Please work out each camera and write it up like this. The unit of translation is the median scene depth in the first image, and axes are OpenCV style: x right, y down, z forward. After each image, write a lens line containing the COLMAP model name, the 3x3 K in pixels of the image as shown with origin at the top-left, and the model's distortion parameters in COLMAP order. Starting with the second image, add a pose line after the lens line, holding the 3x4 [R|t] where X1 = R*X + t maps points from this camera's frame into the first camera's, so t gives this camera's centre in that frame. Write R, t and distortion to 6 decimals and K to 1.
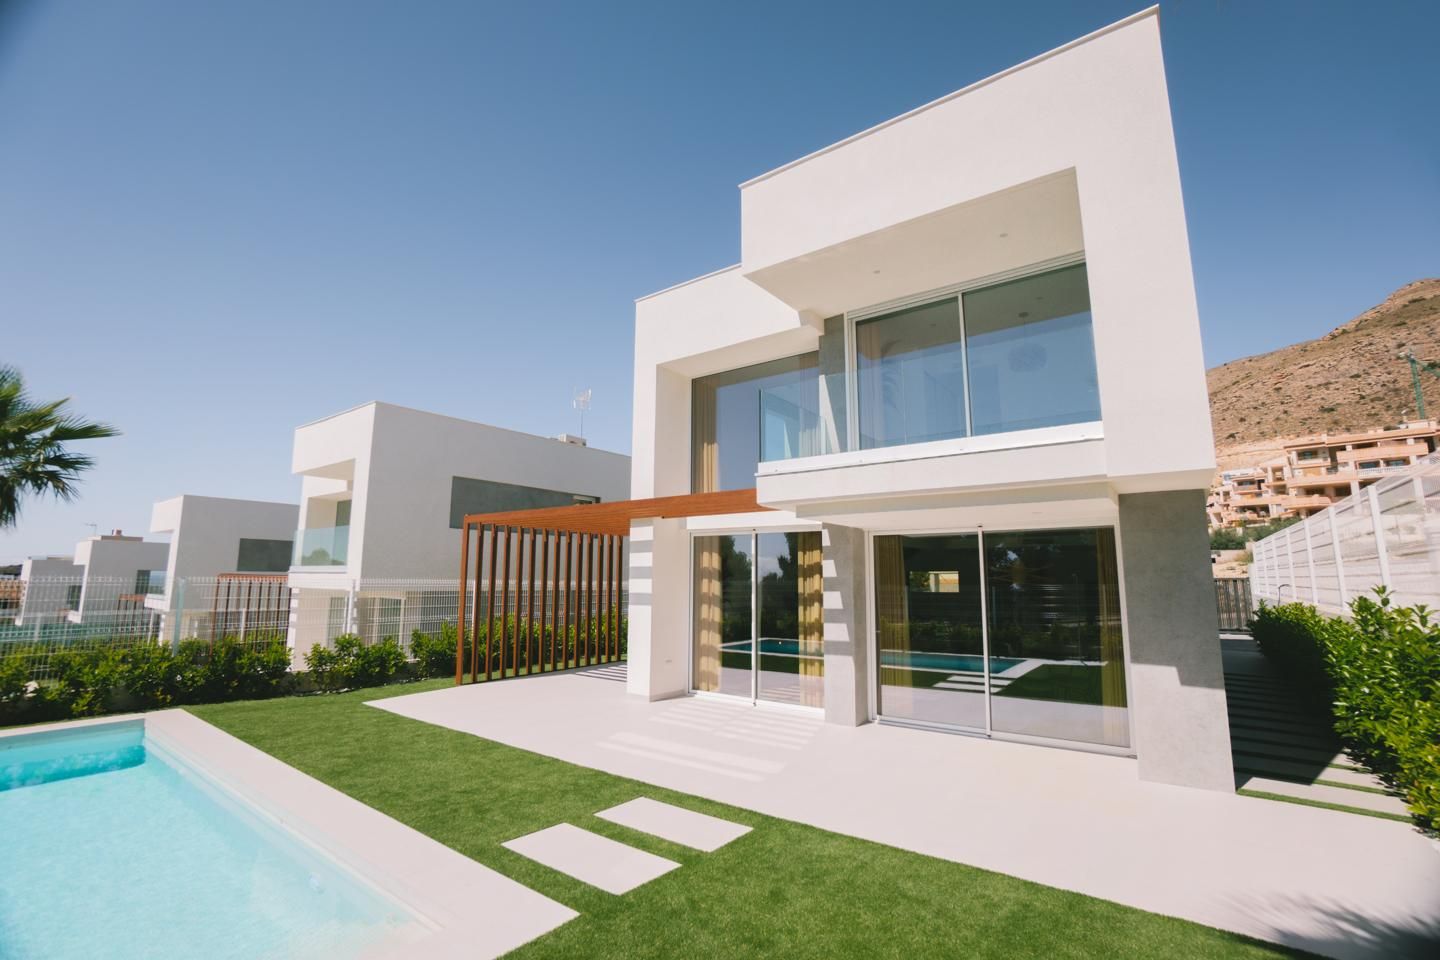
lens RADIAL K [[649.4, 0, 737.7], [0, 649.4, 476.8], [0, 0, 1]] dist [-0.001614, 0.000131]
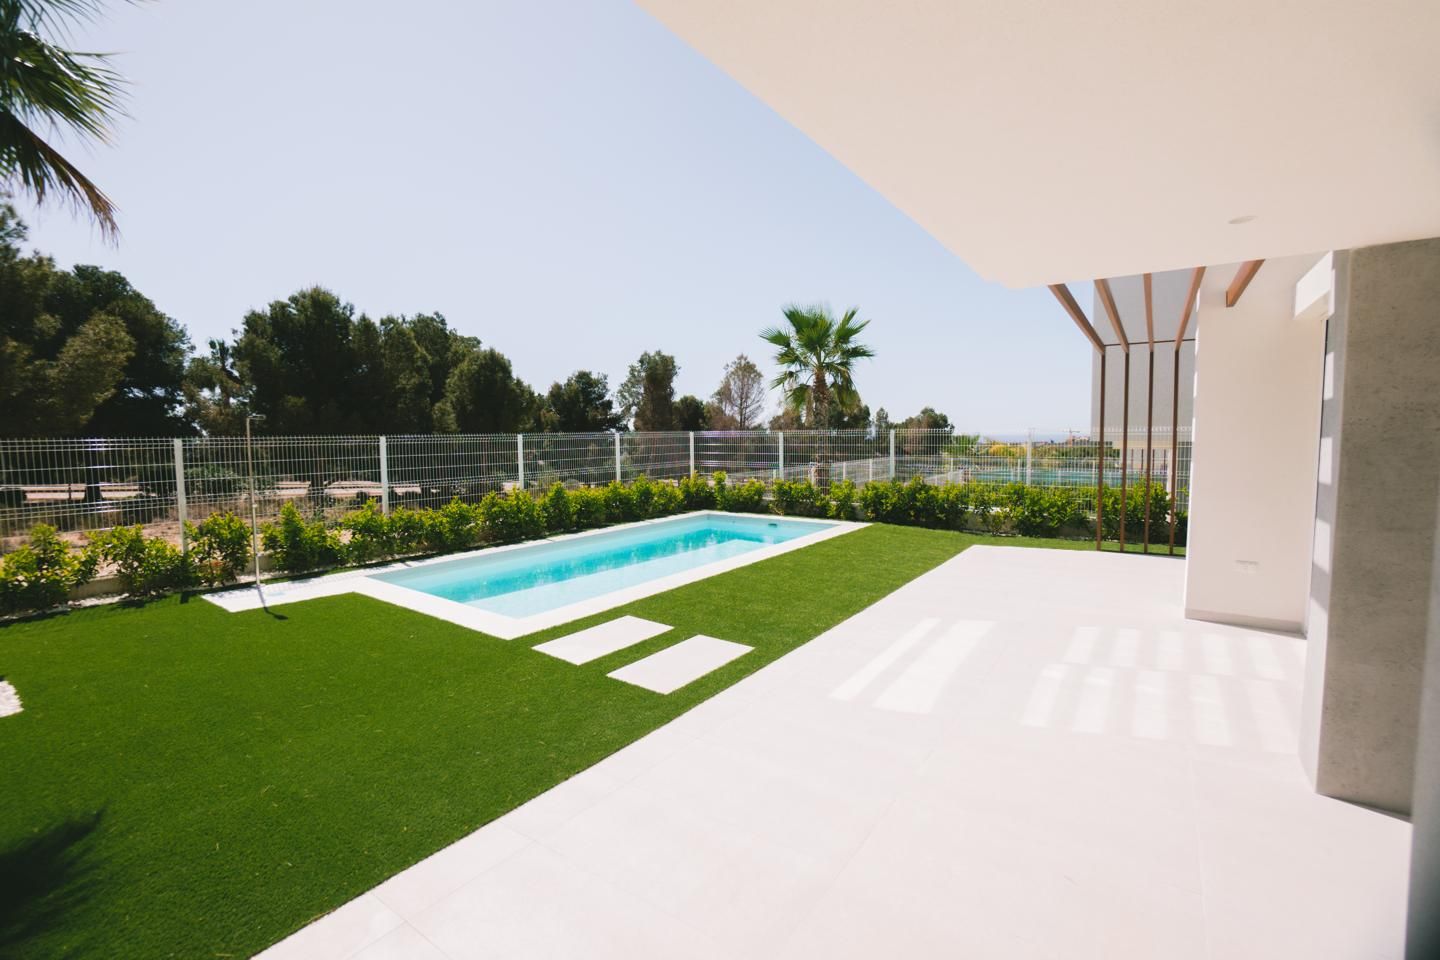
lens RADIAL K [[649.4, 0, 737.7], [0, 649.4, 476.8], [0, 0, 1]] dist [-0.001614, 0.000131]
pose [[-0.062048, 0.035024, -0.997458, 0.865692], [0.176957, 0.983937, 0.023541, 0.231732], [0.982261, -0.175047, -0.067250, 1.164521]]
